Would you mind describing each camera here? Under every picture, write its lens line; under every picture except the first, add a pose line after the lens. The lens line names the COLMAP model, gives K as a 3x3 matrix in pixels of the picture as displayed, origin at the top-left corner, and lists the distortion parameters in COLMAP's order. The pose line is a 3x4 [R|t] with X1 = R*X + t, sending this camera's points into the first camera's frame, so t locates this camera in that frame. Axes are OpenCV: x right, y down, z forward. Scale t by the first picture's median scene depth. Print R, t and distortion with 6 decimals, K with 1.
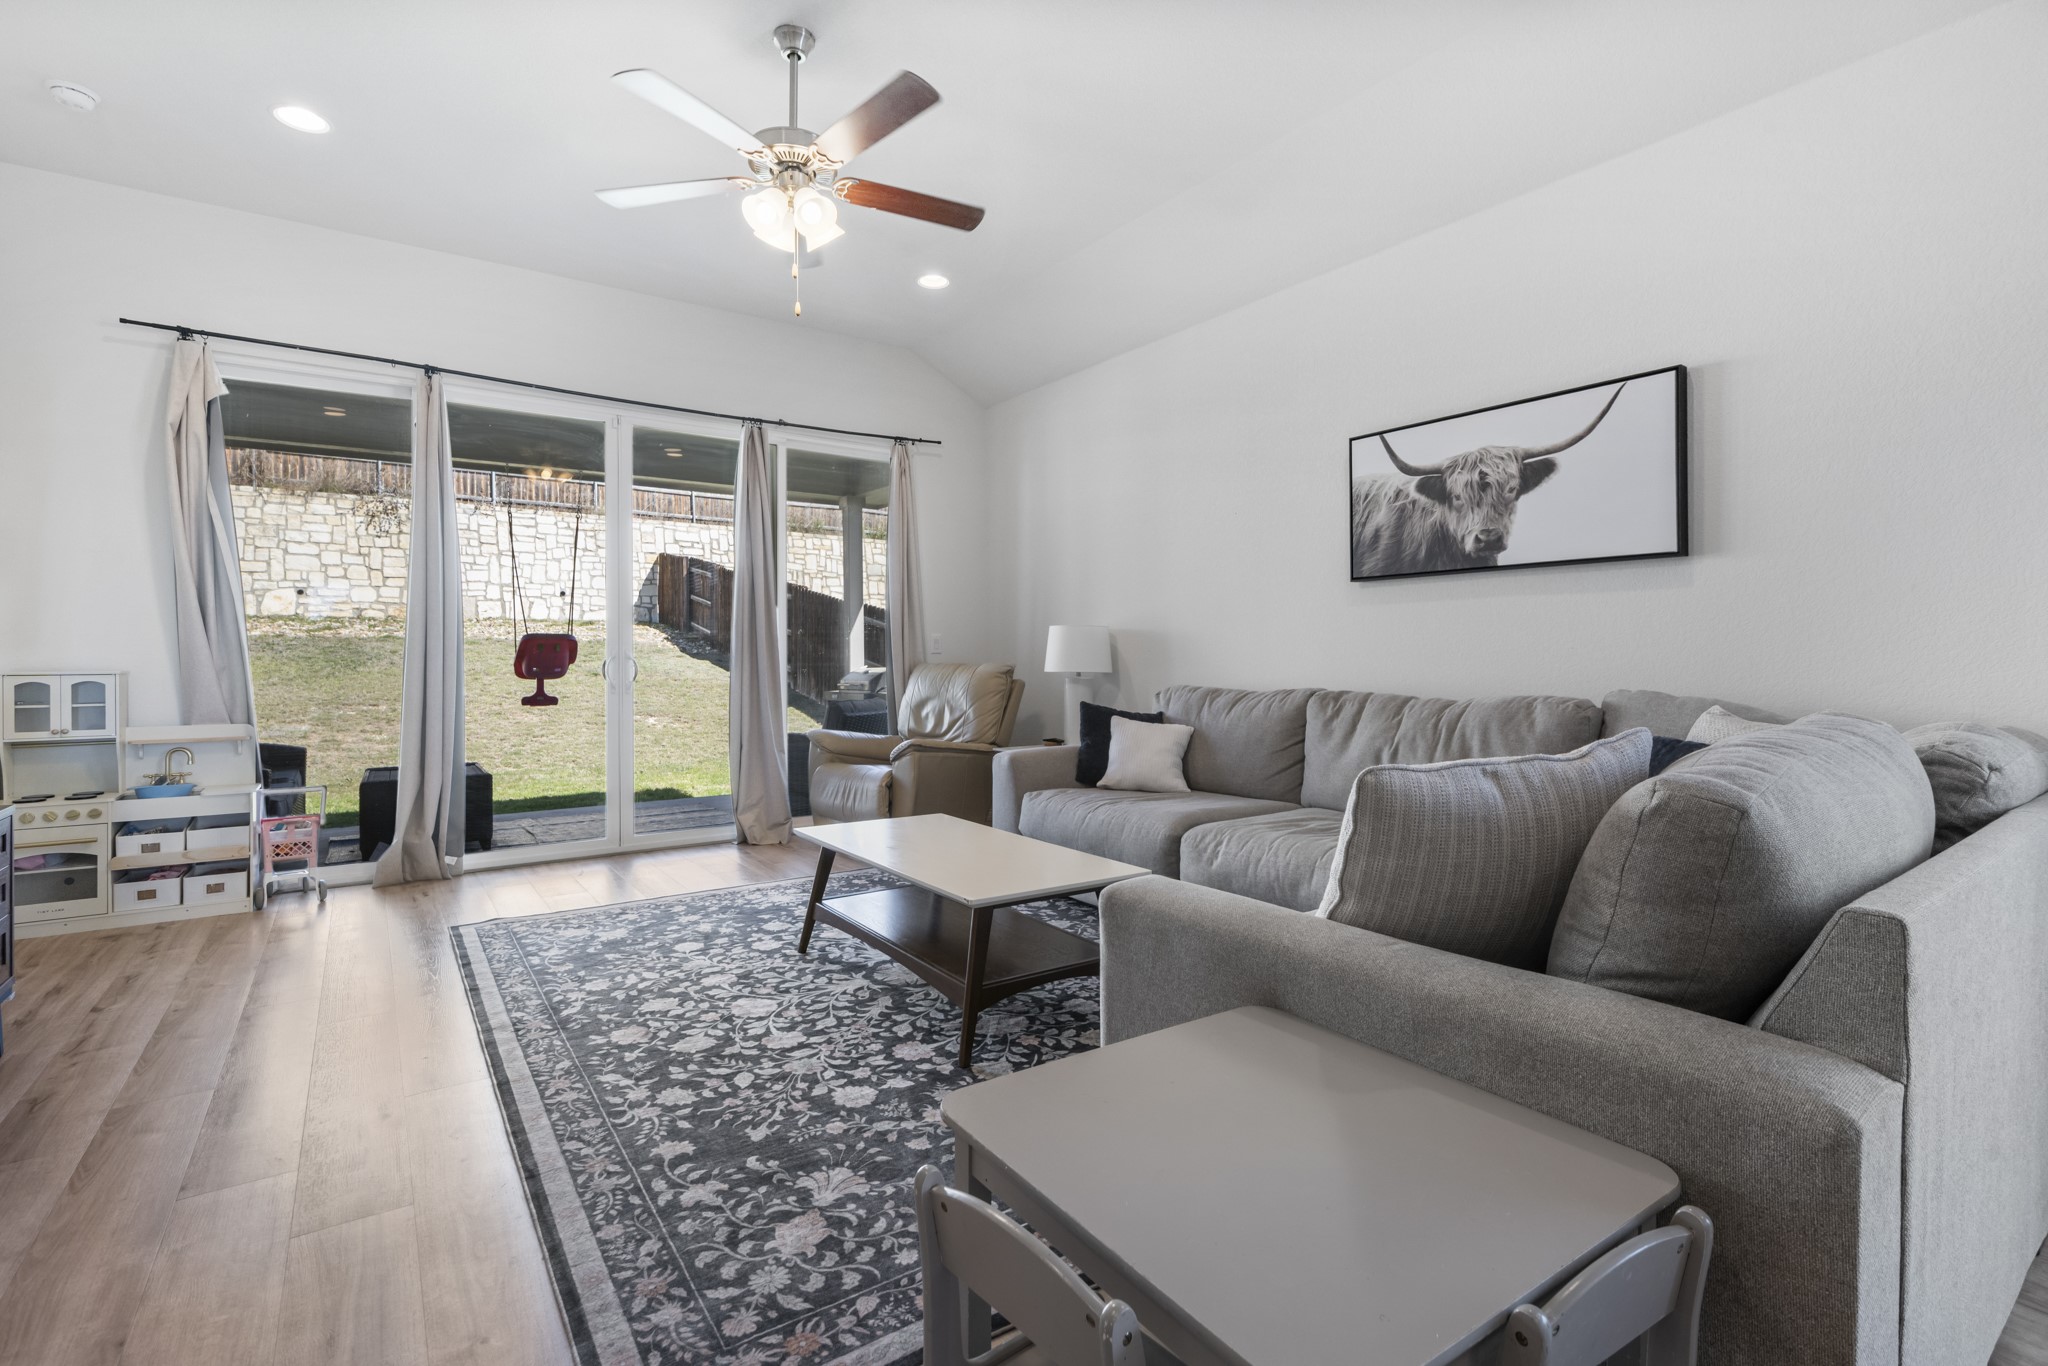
lens RADIAL K [[940.2, 0, 1007.0], [0, 940.2, 642.0], [0, 0, 1]] dist [-0.001005, -0.001471]
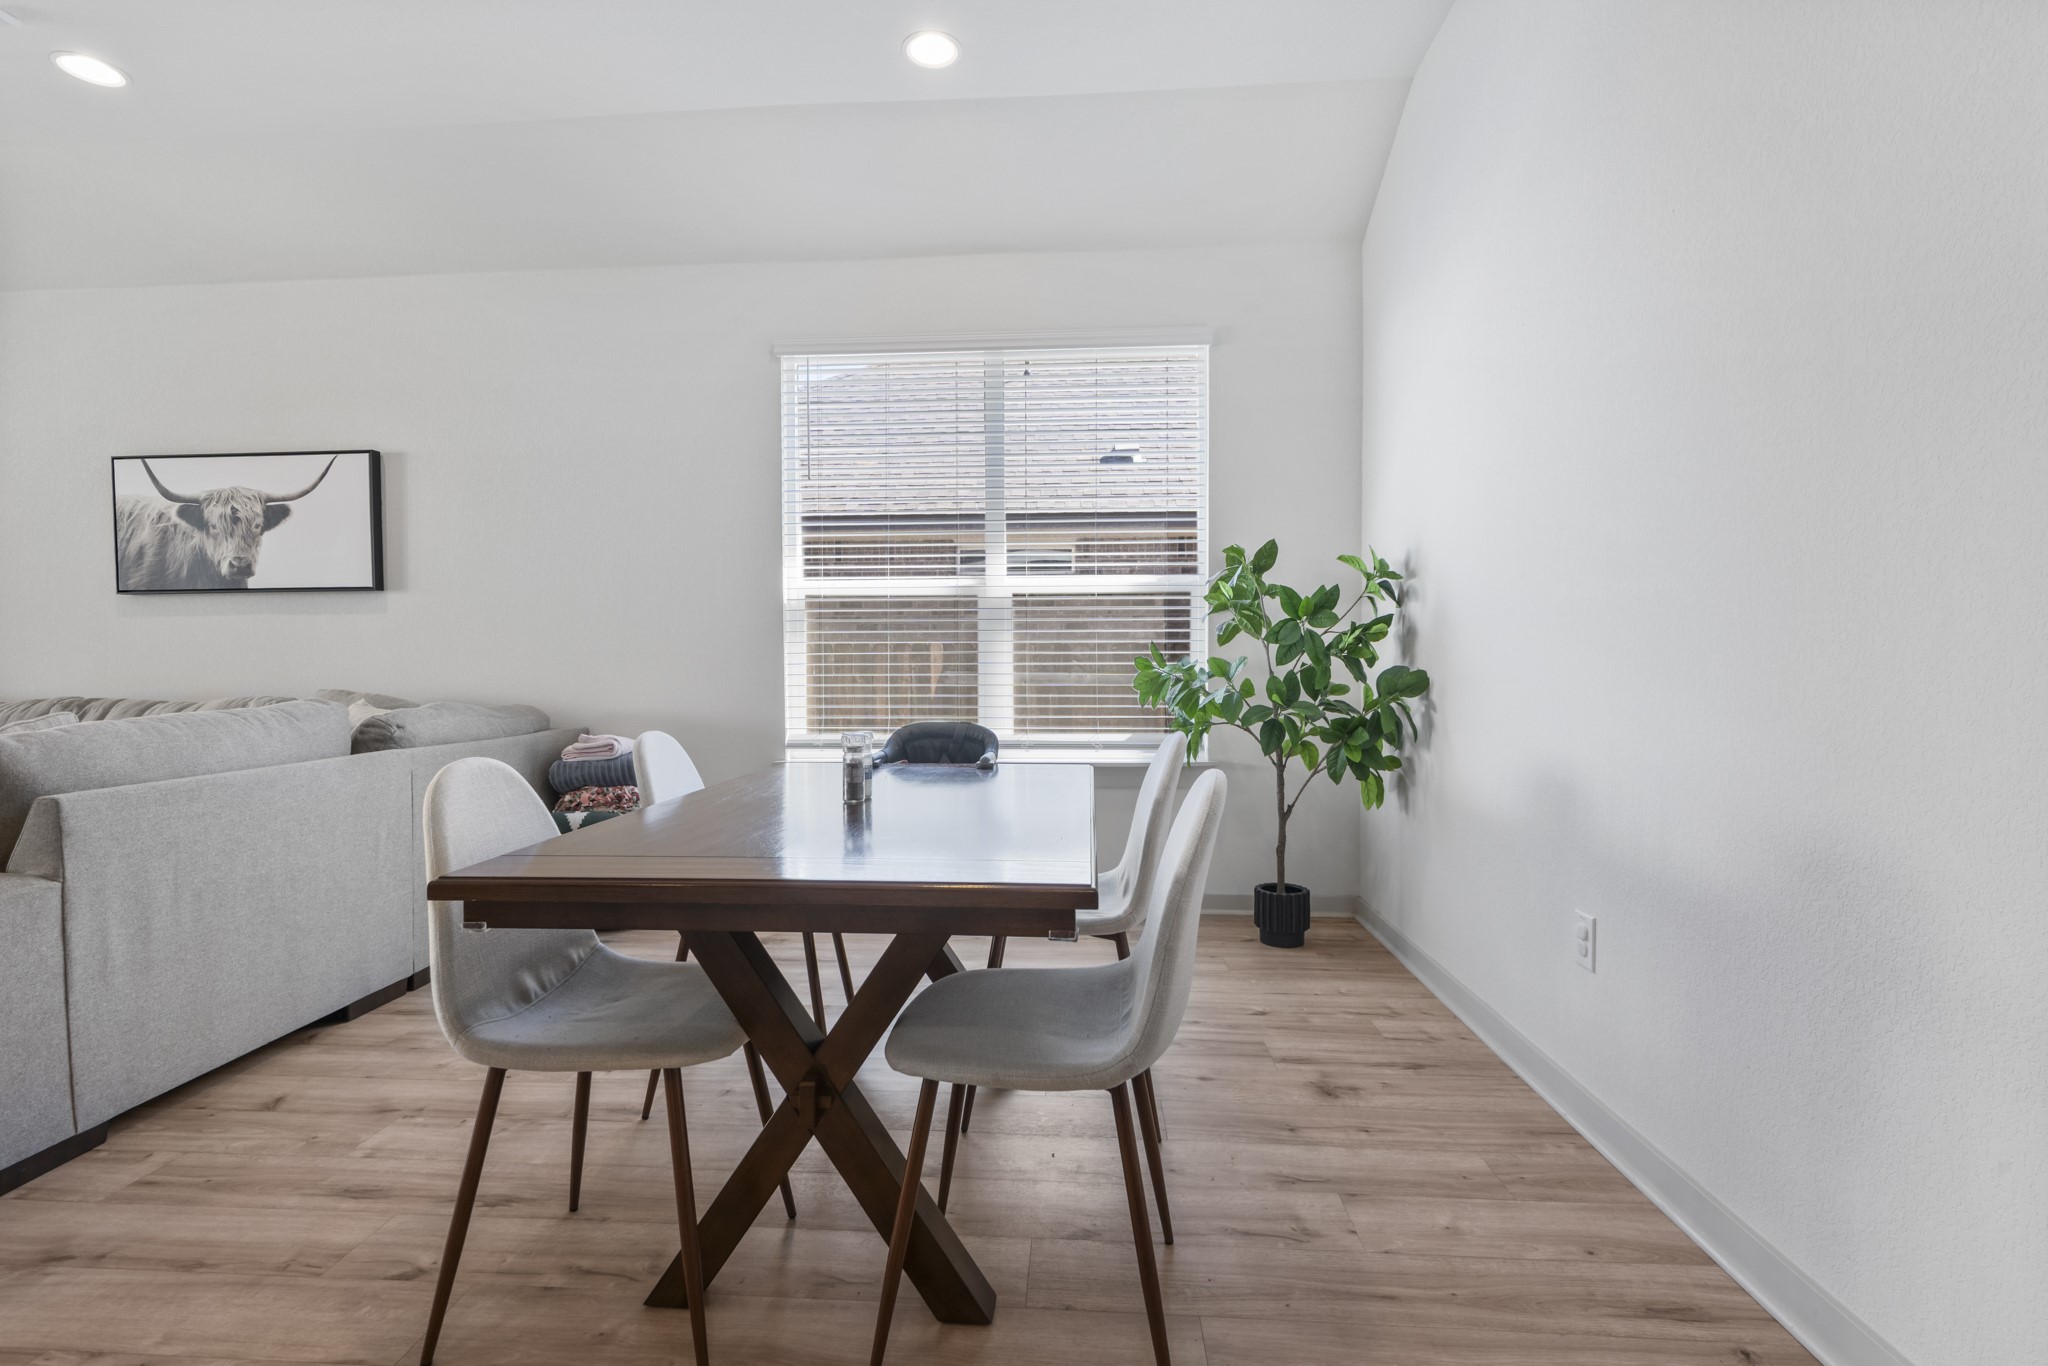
lens RADIAL K [[940.2, 0, 1021.0], [0, 940.2, 685.0], [0, 0, 1]] dist [-0.001005, -0.001471]
pose [[0.616589, -0.028467, 0.786770, 0.168447], [-0.005641, 0.999161, 0.040572, -0.011007], [-0.787265, -0.029454, 0.615911, -0.470351]]
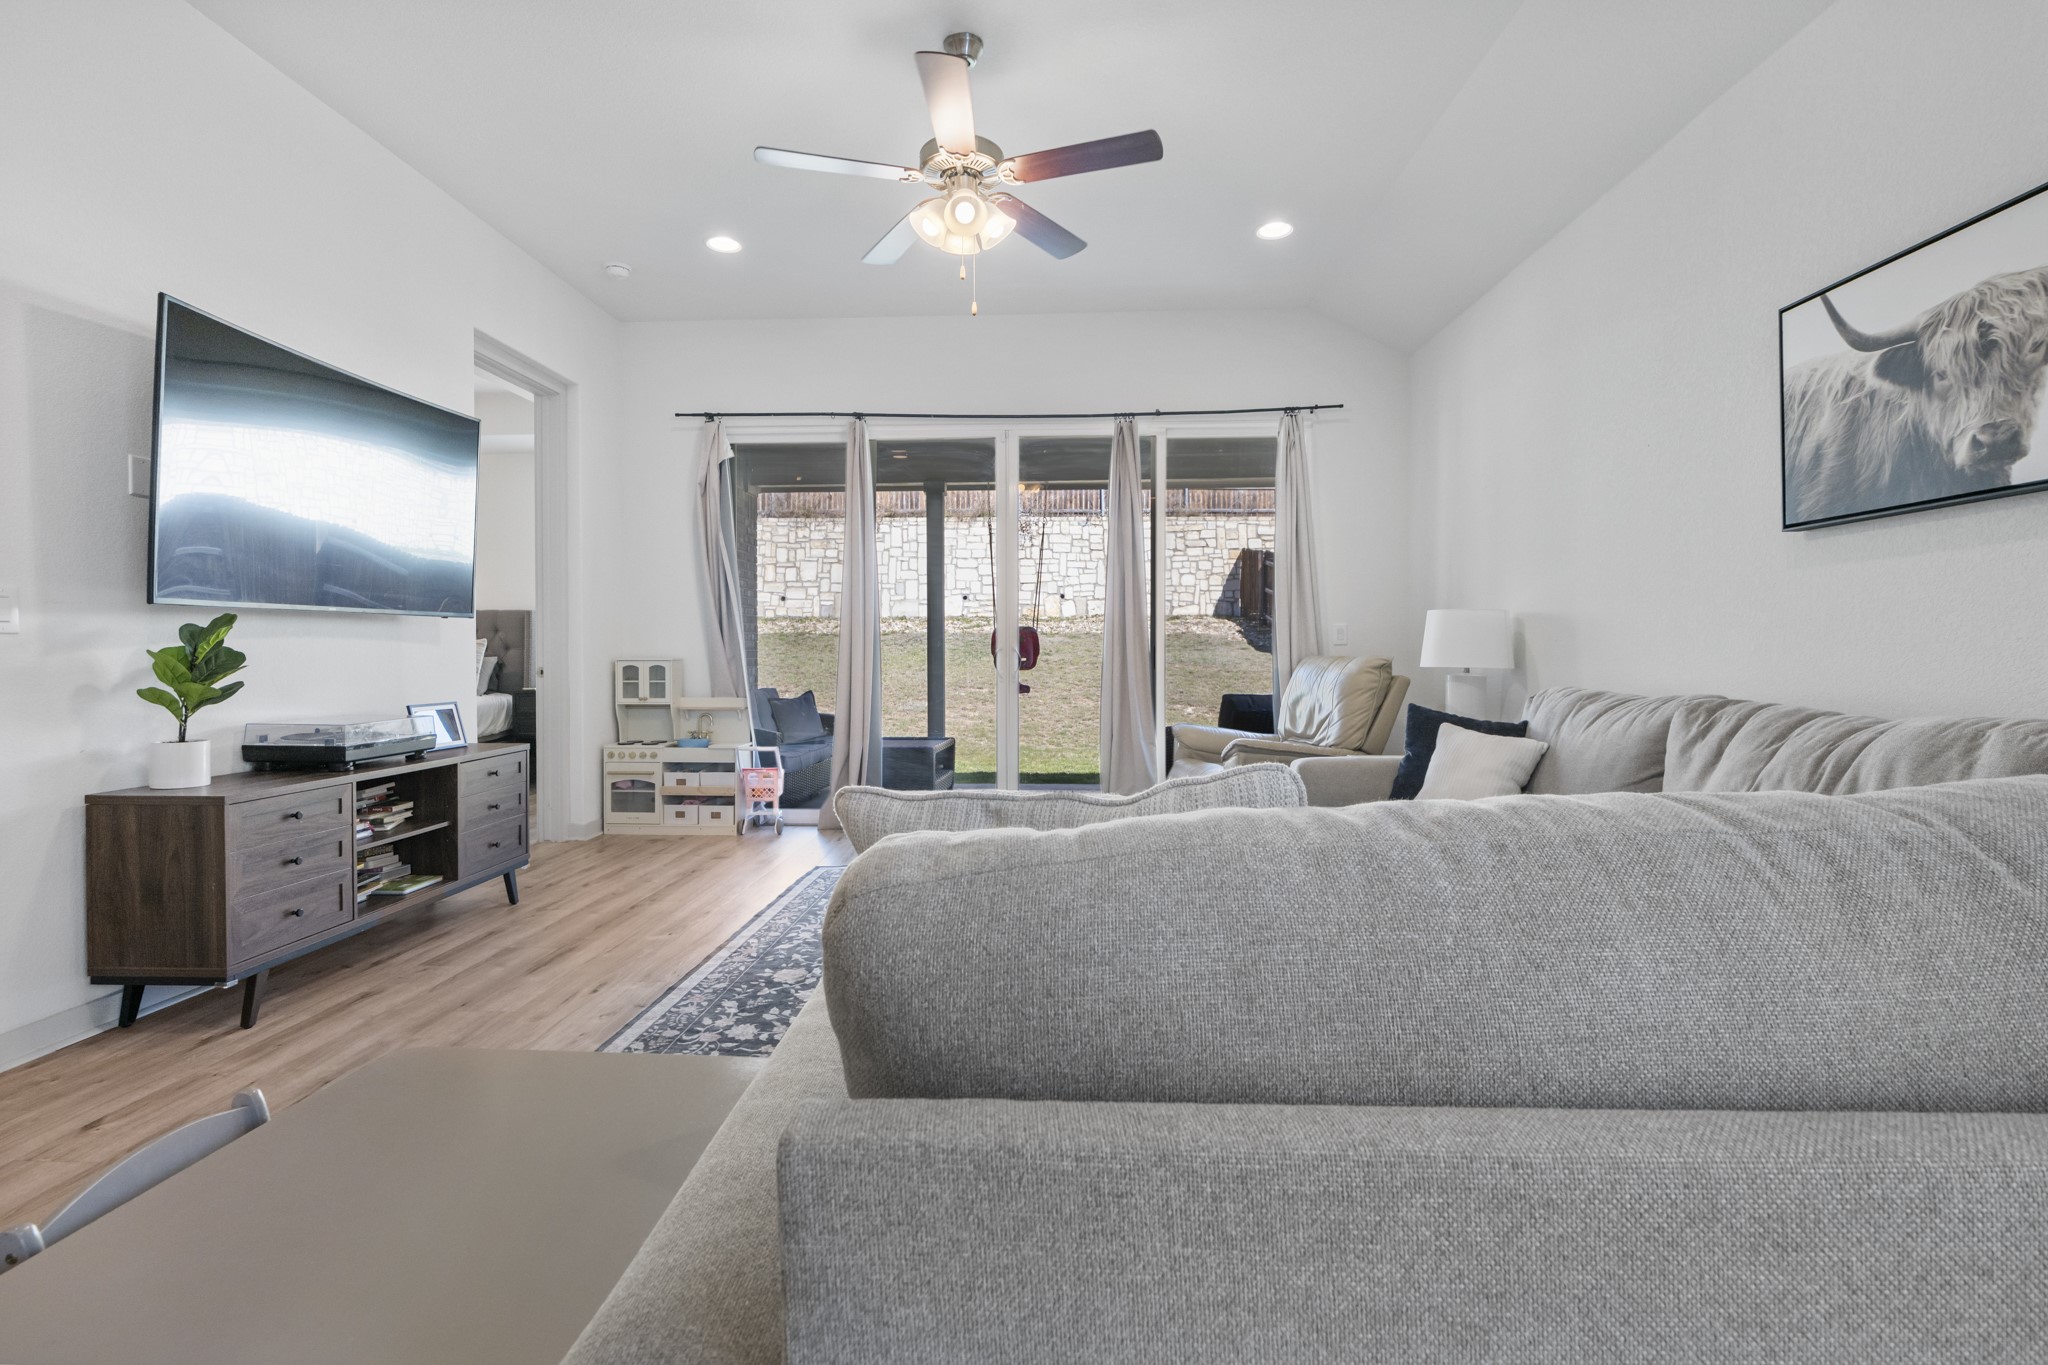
lens RADIAL K [[940.2, 0, 1005.4], [0, 940.2, 637.6], [0, 0, 1]] dist [-0.001005, -0.001471]
pose [[0.791986, -0.006935, -0.610500, 0.352674], [0.008999, 0.999959, 0.000316, 0.003959], [0.610473, -0.005744, 0.792017, 0.170893]]
